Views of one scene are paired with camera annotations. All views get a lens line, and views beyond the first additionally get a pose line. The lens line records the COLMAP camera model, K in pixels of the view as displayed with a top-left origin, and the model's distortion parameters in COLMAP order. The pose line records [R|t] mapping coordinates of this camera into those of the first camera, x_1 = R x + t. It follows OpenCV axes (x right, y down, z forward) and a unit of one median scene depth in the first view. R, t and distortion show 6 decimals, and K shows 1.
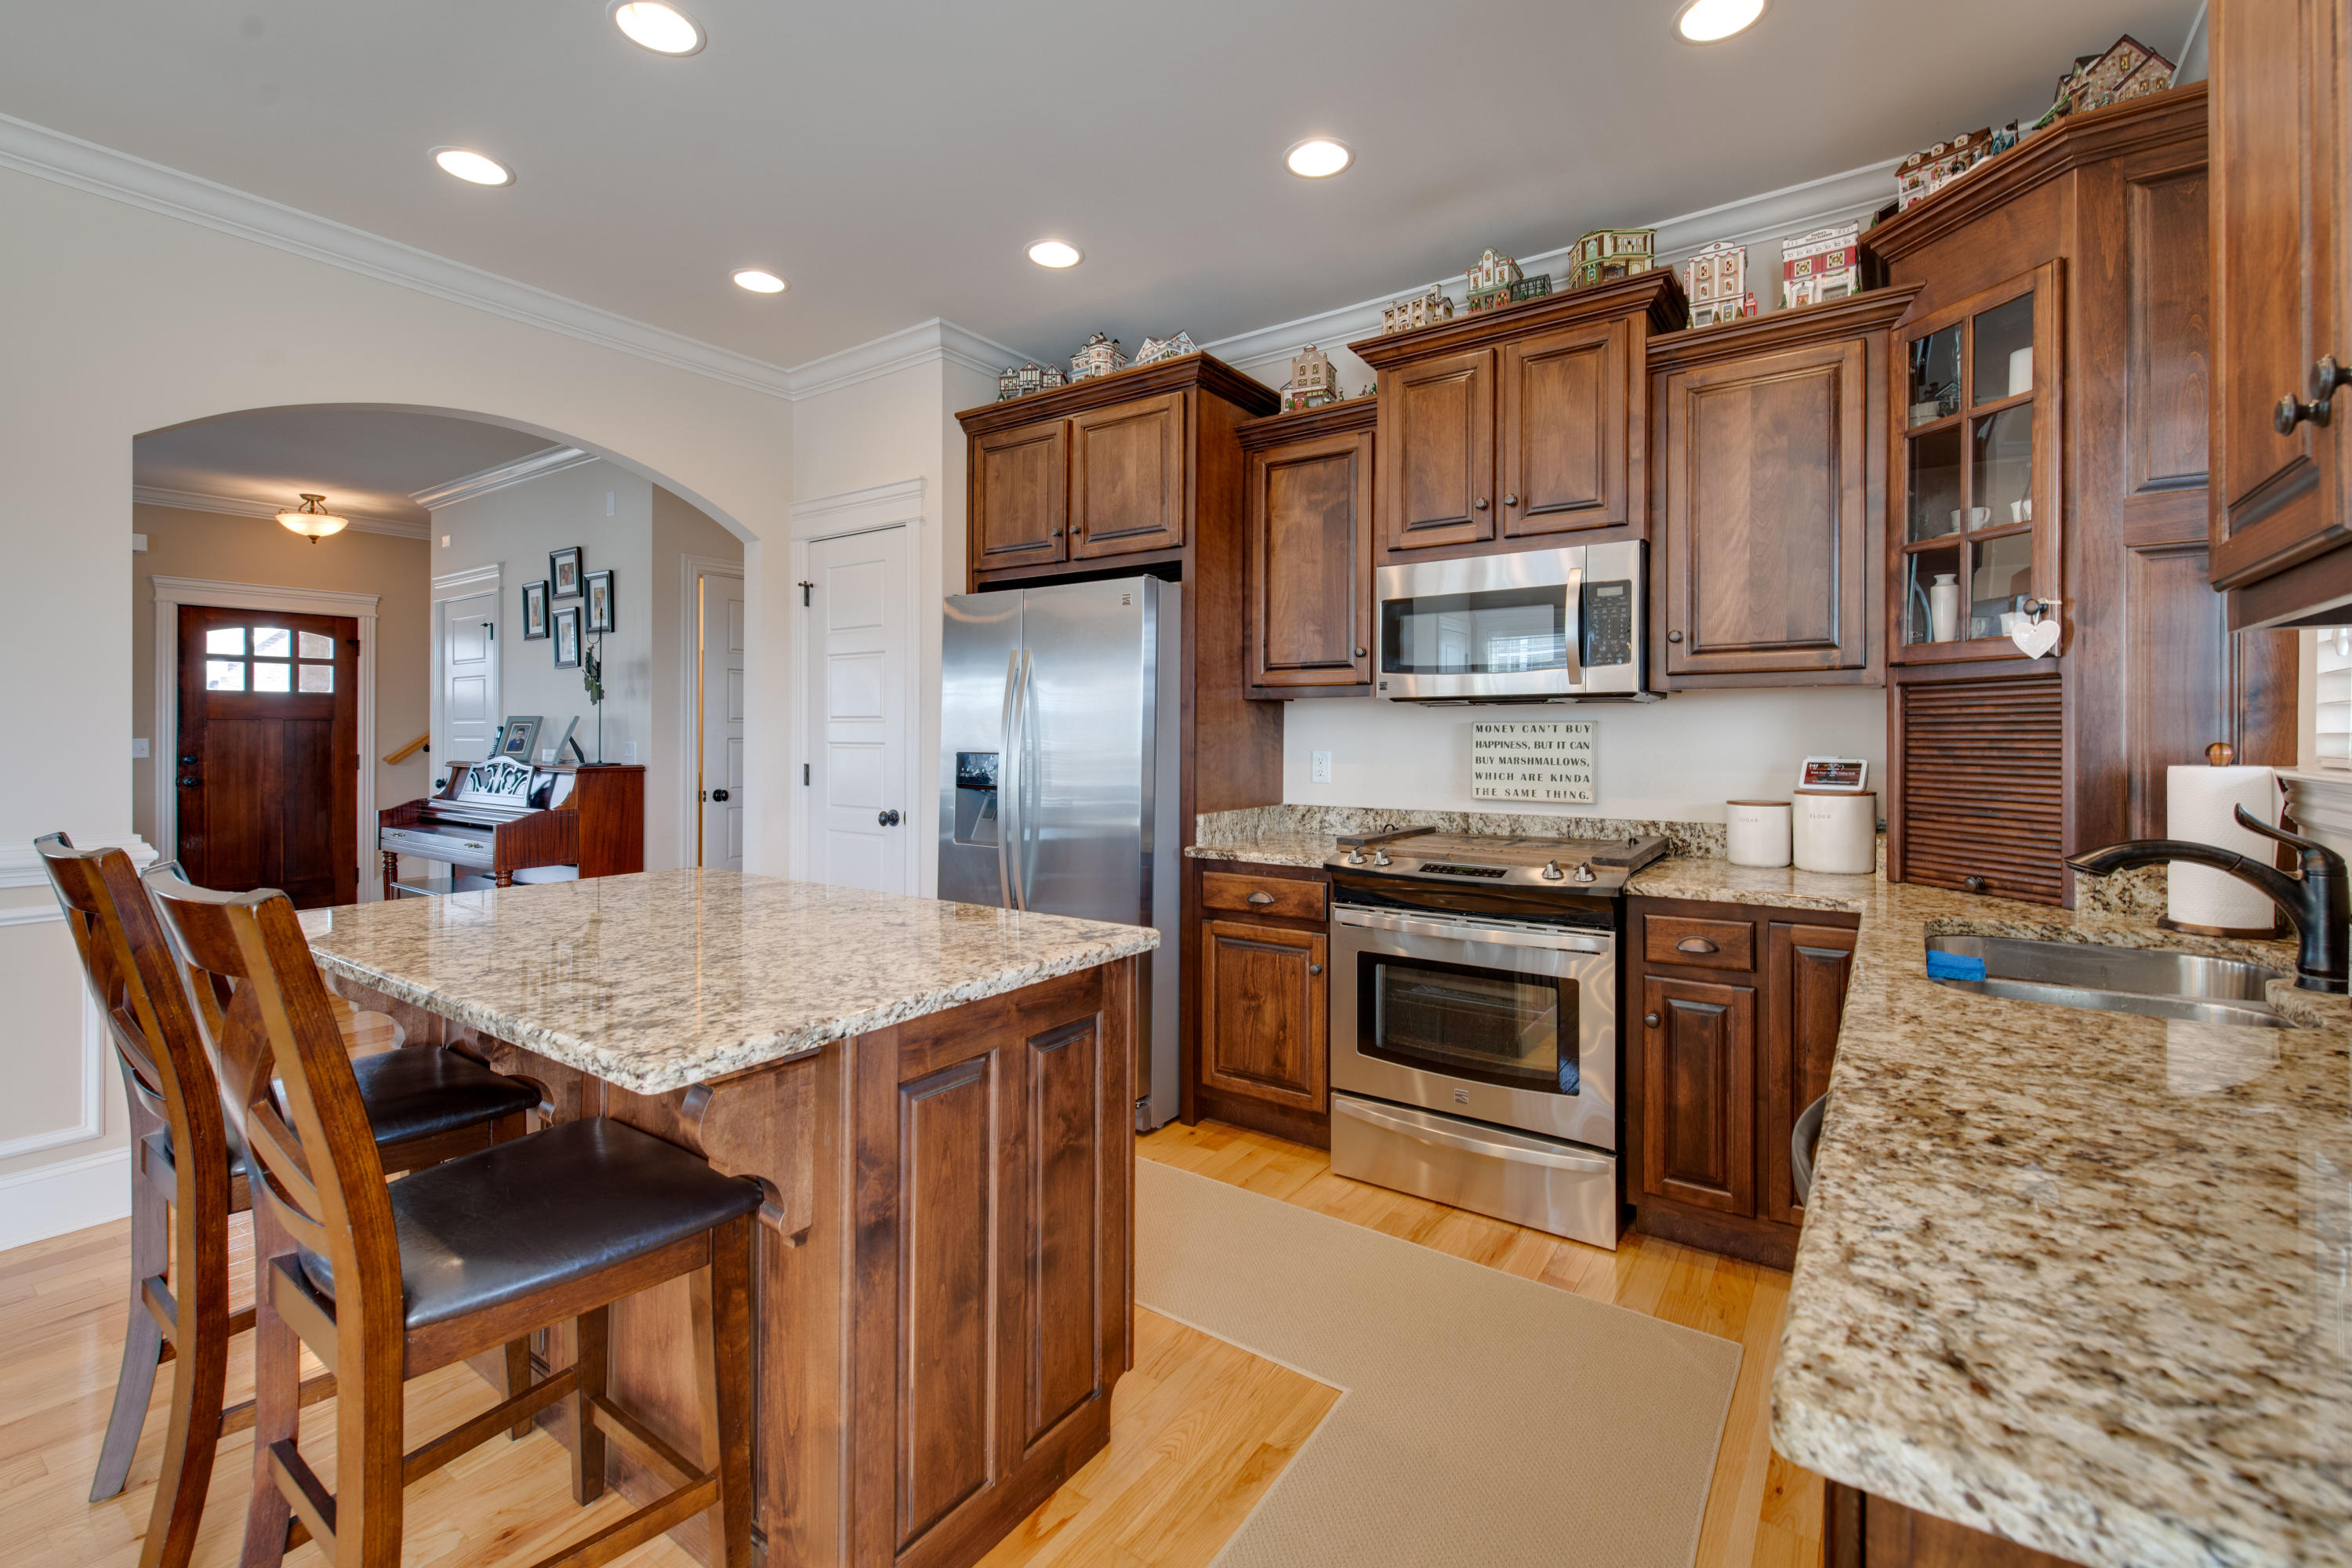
lens RADIAL K [[1007.8, 0, 1168.0], [0, 1007.8, 728.7], [0, 0, 1]] dist [-0.004514, -0.003871]
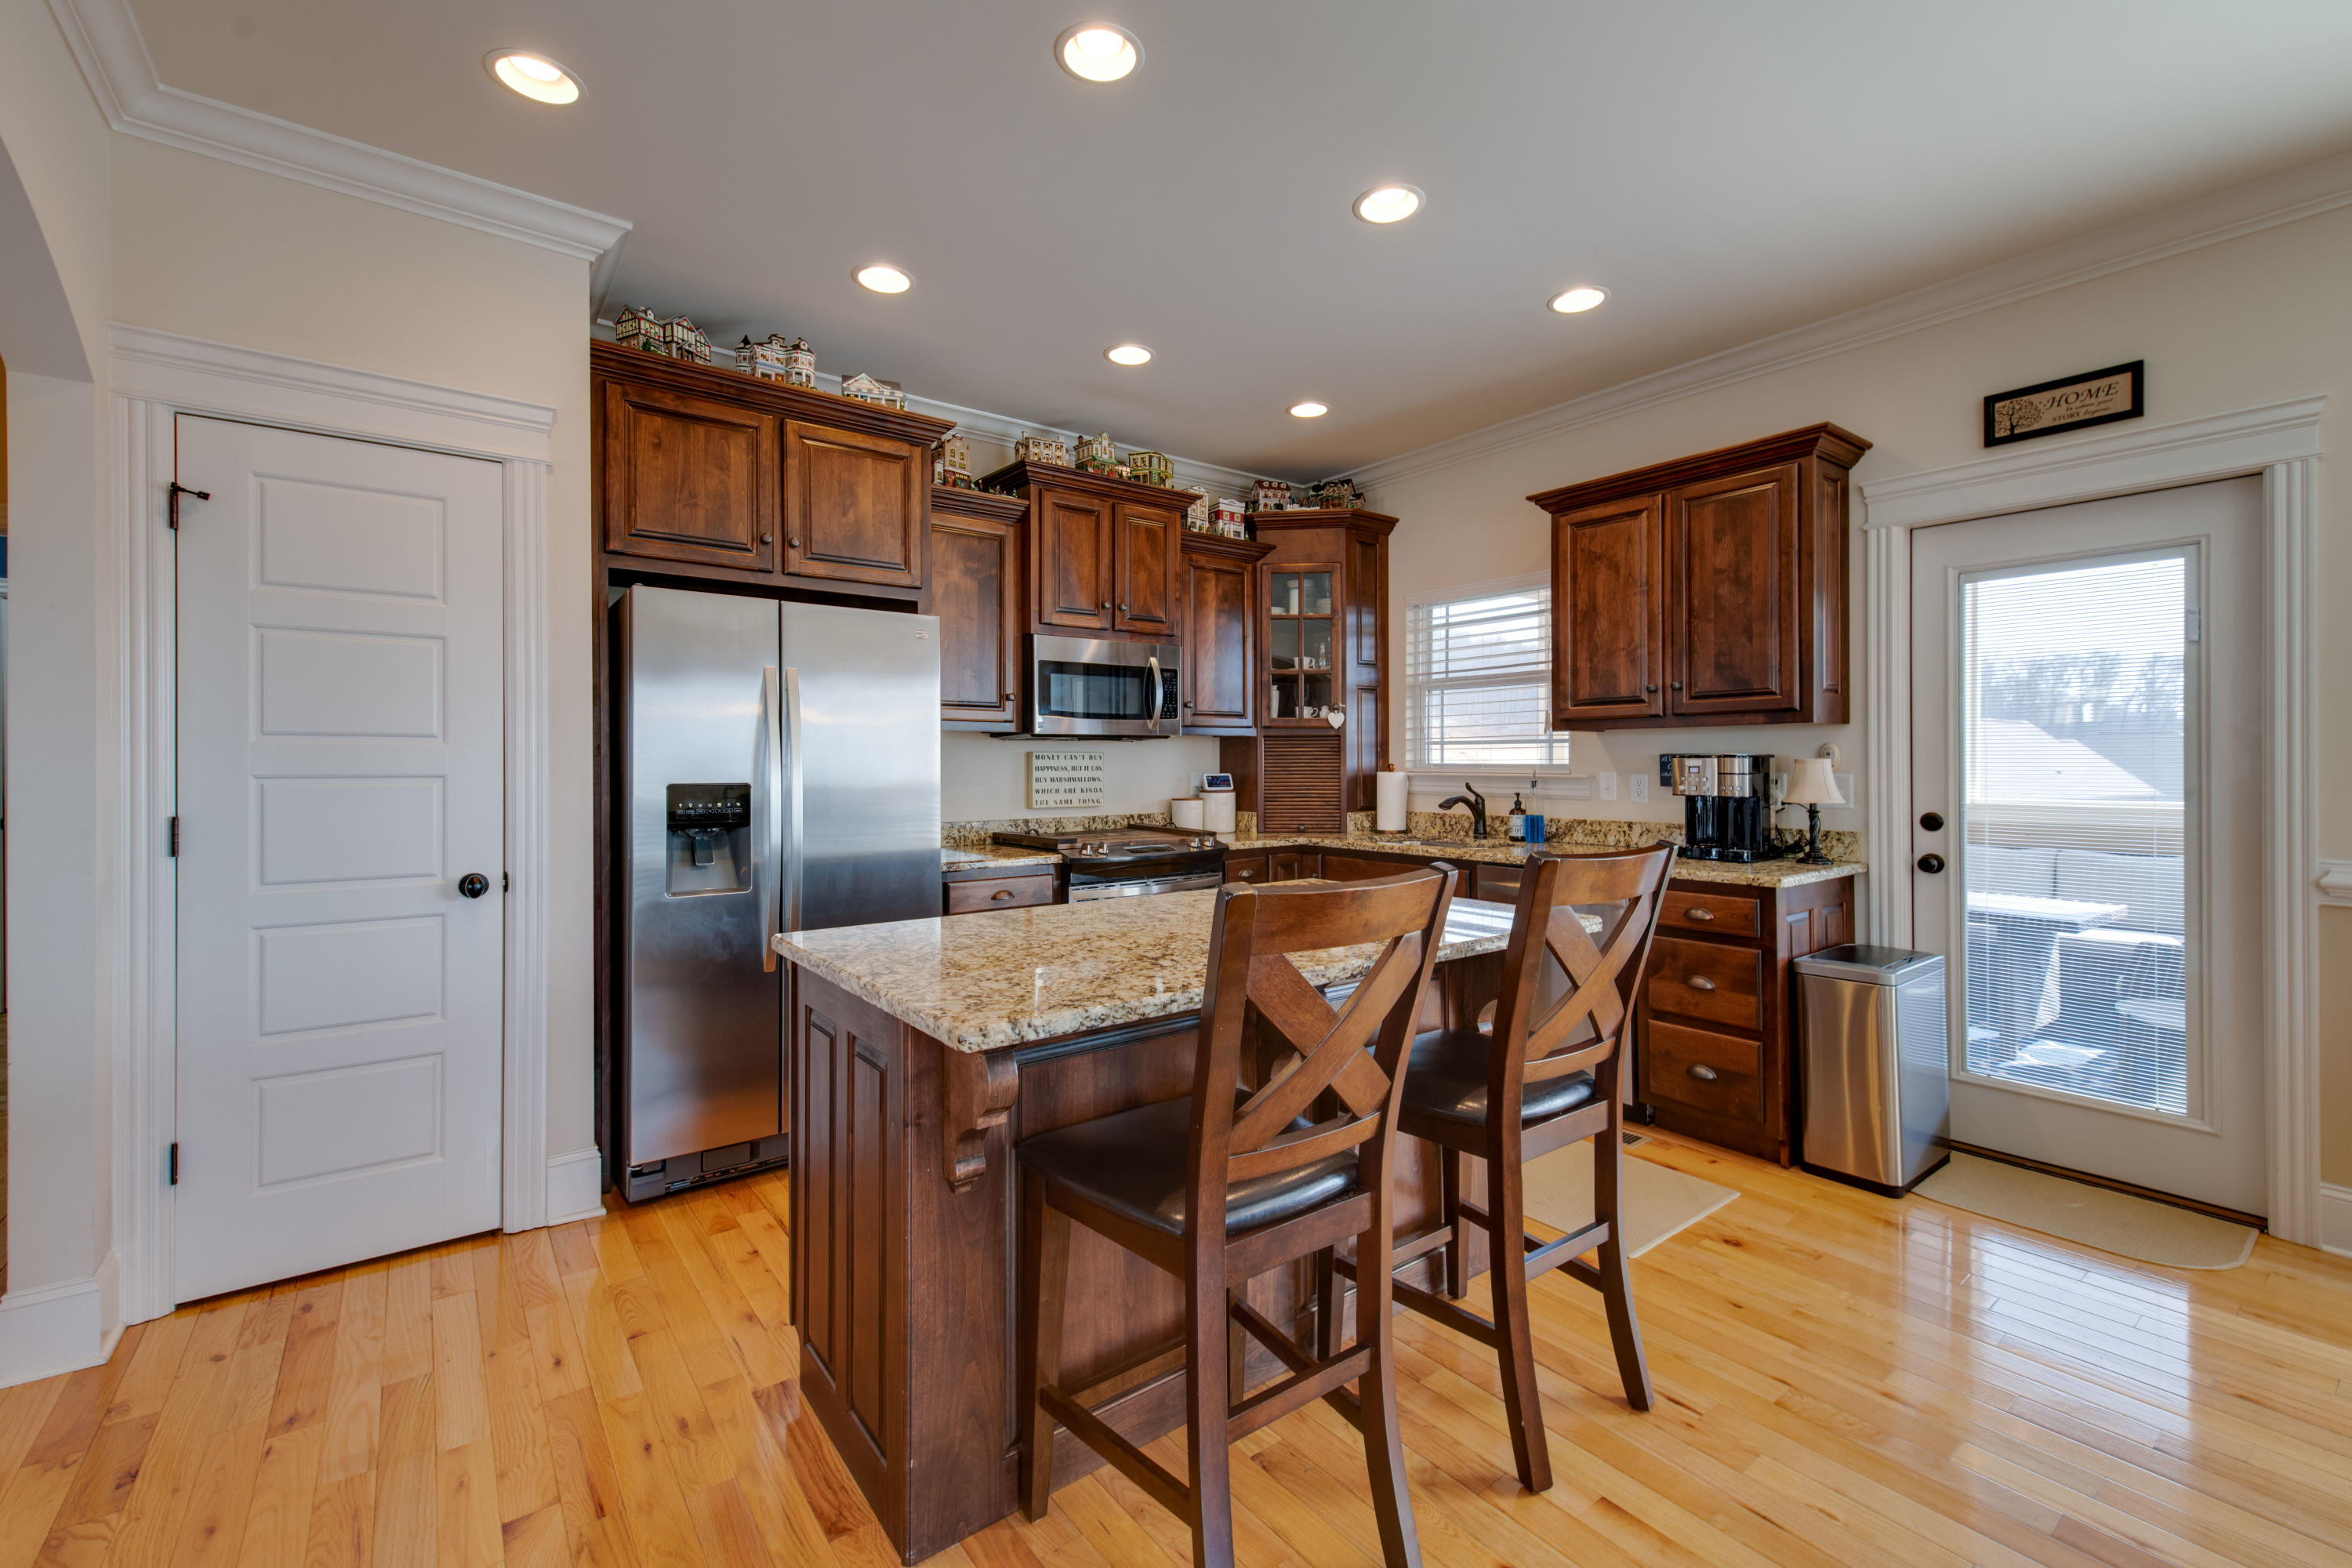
lens RADIAL K [[1007.8, 0, 1170.2], [0, 1007.8, 780.3], [0, 0, 1]] dist [-0.004514, -0.003871]
pose [[0.294570, -0.013413, 0.955536, -0.991608], [-0.000524, 0.999899, 0.014197, 0.012262], [-0.955630, -0.004682, 0.294533, 0.431451]]
